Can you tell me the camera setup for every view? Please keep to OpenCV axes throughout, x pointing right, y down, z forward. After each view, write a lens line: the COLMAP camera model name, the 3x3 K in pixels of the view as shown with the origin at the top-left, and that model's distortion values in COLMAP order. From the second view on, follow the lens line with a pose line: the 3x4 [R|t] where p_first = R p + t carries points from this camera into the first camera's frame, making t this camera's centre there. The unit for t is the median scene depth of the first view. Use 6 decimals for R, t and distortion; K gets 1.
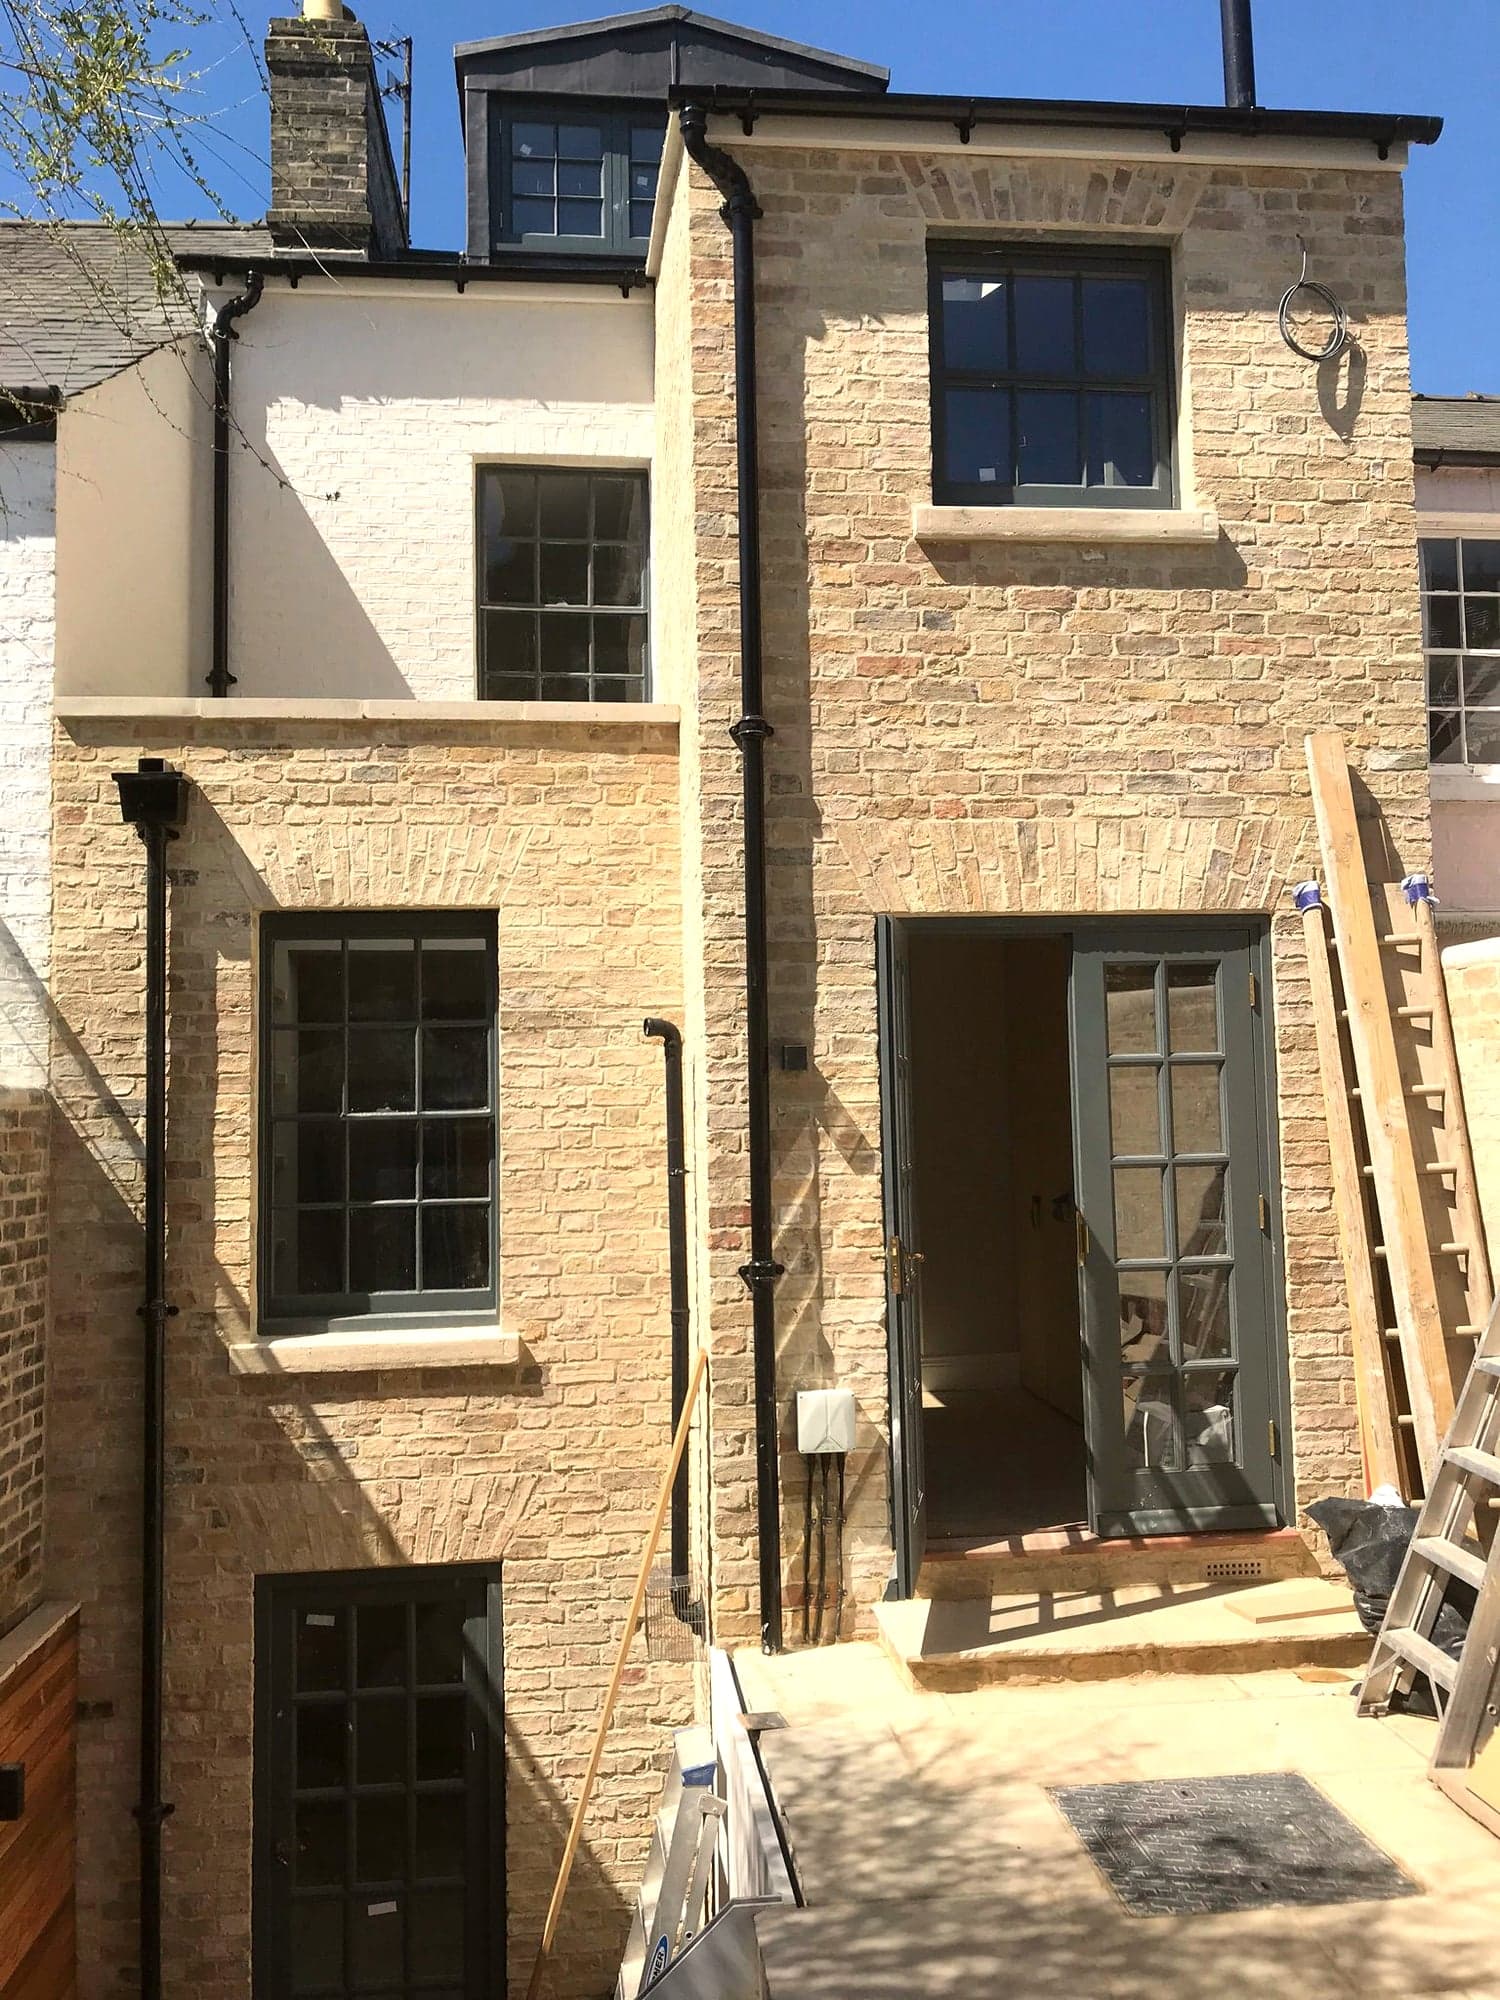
lens RADIAL K [[1625.1, 0, 758.3], [0, 1625.1, 986.3], [0, 0, 1]] dist [0.039826, -0.080162]
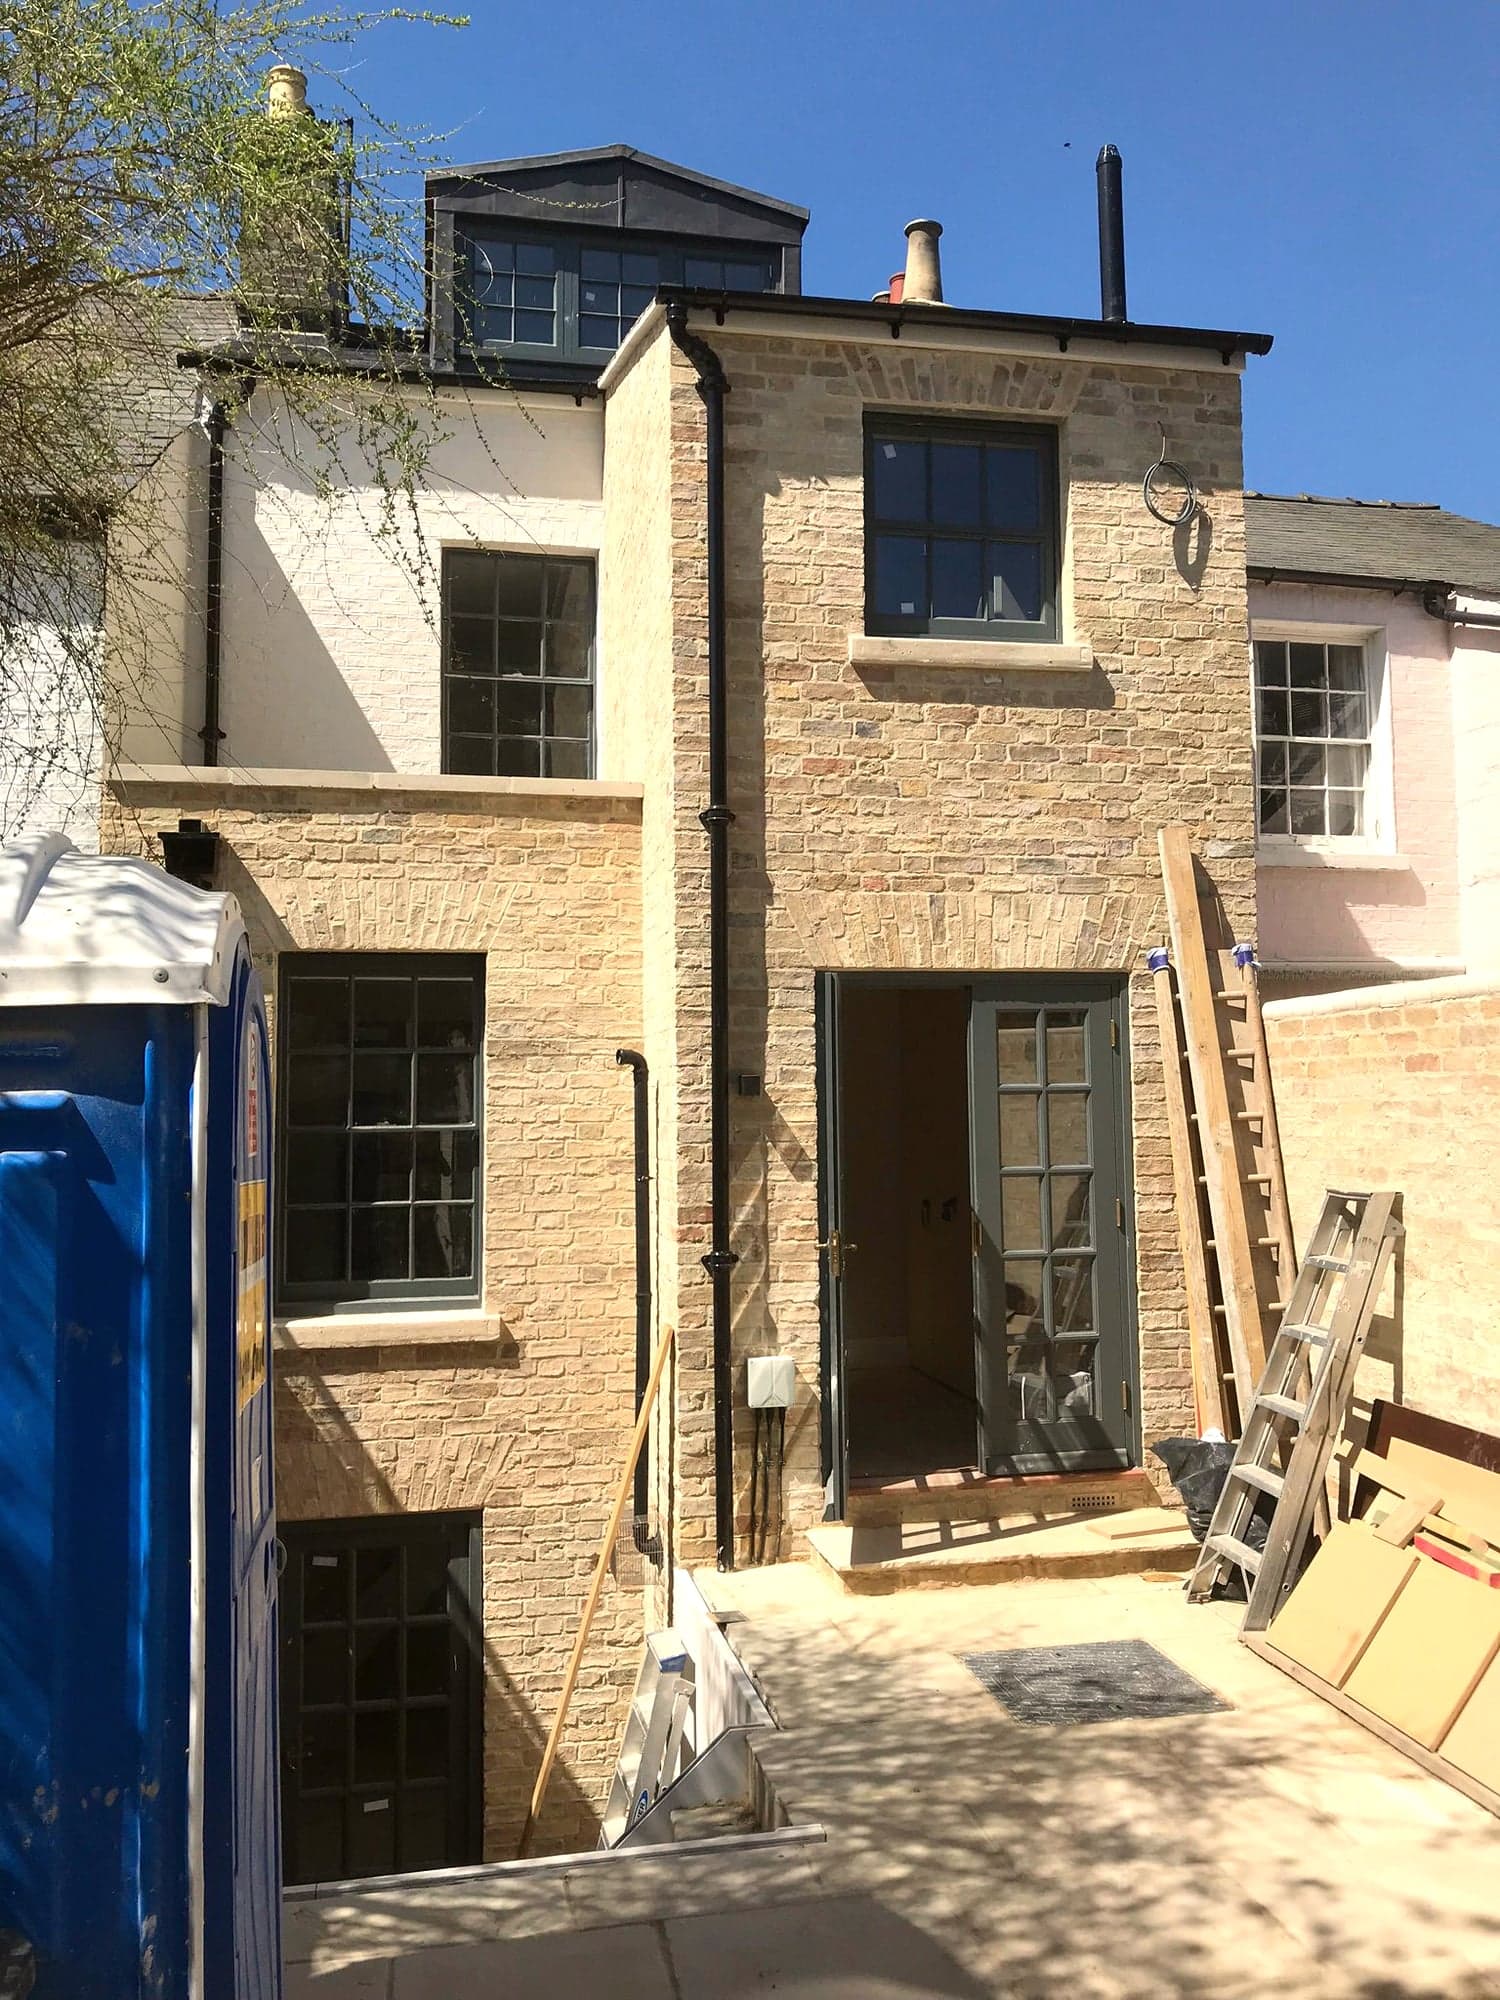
lens RADIAL K [[1622.8, 0, 760.5], [0, 1622.8, 988.1], [0, 0, 1]] dist [0.132545, -0.400563]
pose [[0.995842, 0.015873, 0.089705, -0.076069], [-0.015623, 0.999872, -0.003492, -0.023724], [-0.089749, 0.002076, 0.995962, -0.211850]]
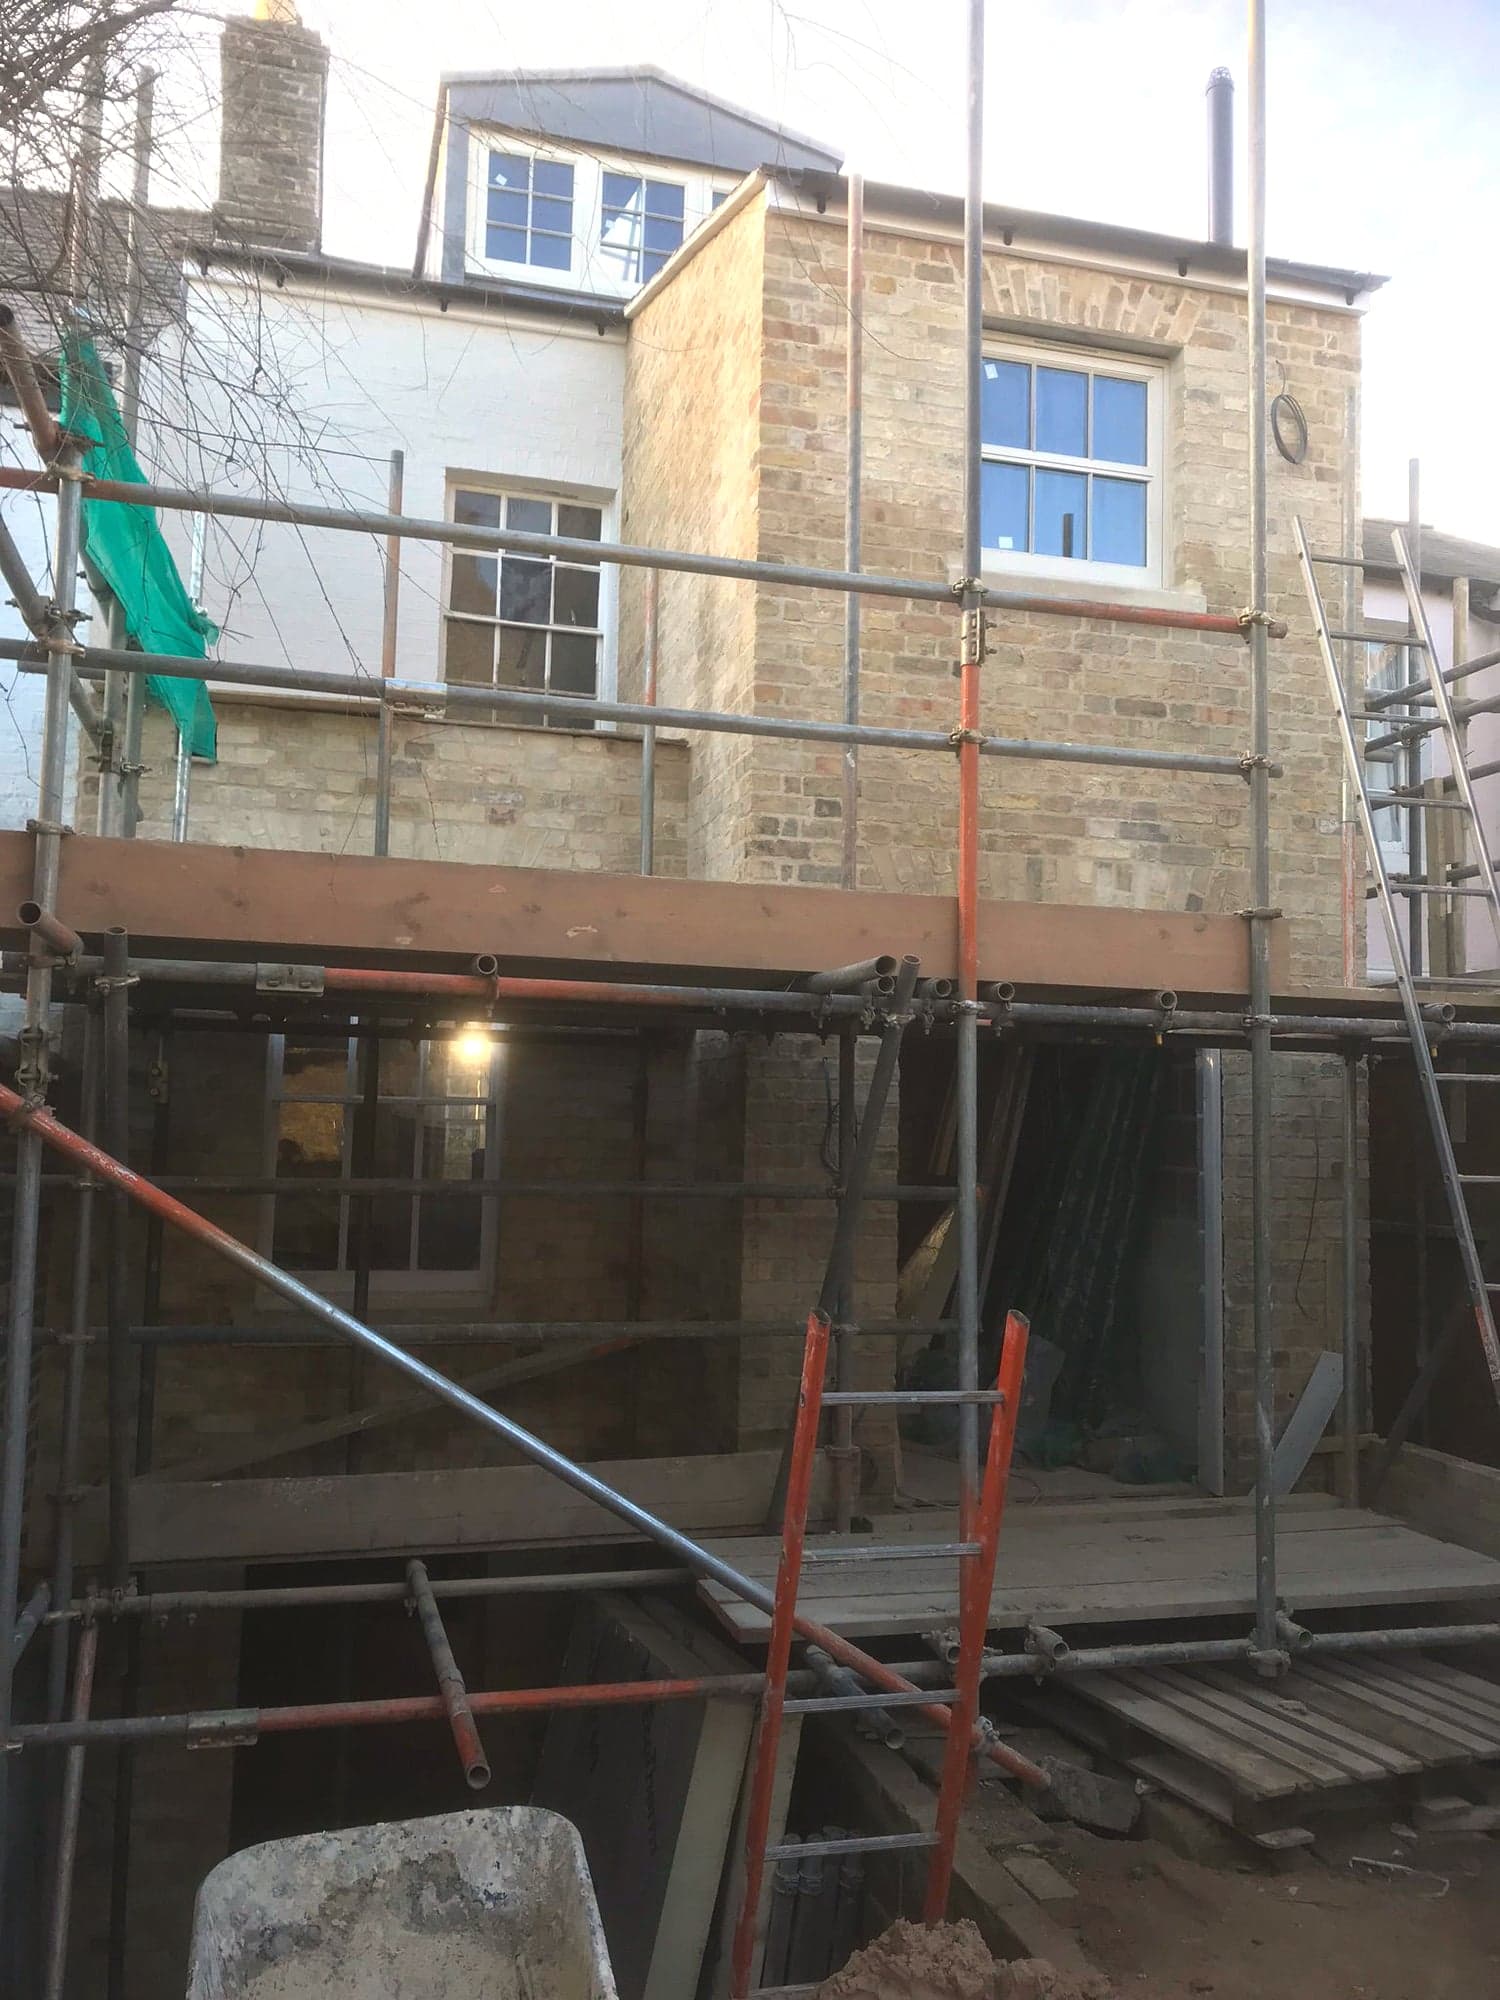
lens RADIAL K [[1613.2, 0, 751.7], [0, 1613.2, 984.1], [0, 0, 1]] dist [0.041960, -0.069119]
pose [[0.986379, 0.056559, 0.154459, -0.186044], [-0.053350, 0.998267, -0.024851, 0.021964], [-0.155596, 0.016272, 0.987687, -0.053954]]
